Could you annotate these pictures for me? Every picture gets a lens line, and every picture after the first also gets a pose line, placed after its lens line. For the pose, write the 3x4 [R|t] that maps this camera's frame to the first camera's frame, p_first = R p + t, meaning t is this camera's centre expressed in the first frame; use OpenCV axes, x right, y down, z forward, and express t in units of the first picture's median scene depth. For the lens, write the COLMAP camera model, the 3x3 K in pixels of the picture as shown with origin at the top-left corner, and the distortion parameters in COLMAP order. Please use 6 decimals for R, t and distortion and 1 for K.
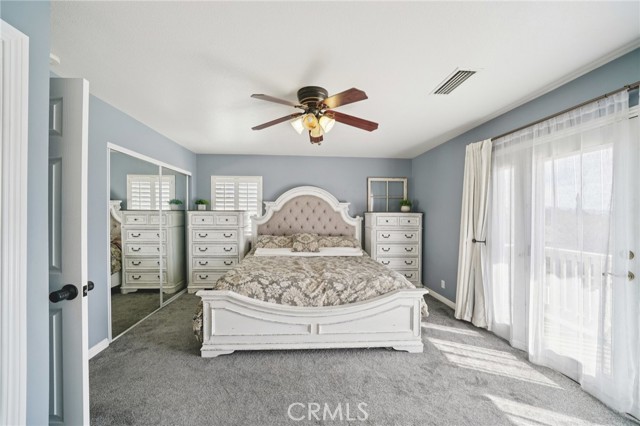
lens RADIAL K [[229.6, 0, 317.3], [0, 229.6, 214.7], [0, 0, 1]] dist [-0.016366, -0.000081]
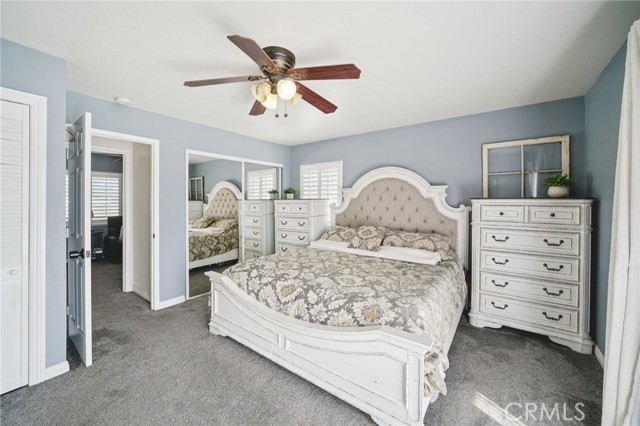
lens RADIAL K [[248.4, 0, 317.0], [0, 248.4, 202.5], [0, 0, 1]] dist [-0.006956, 0.000935]
pose [[0.770284, -0.002693, -0.637695, 0.323919], [0.002338, 0.999996, -0.001399, -0.001177], [0.637696, -0.000413, 0.770288, 0.191218]]
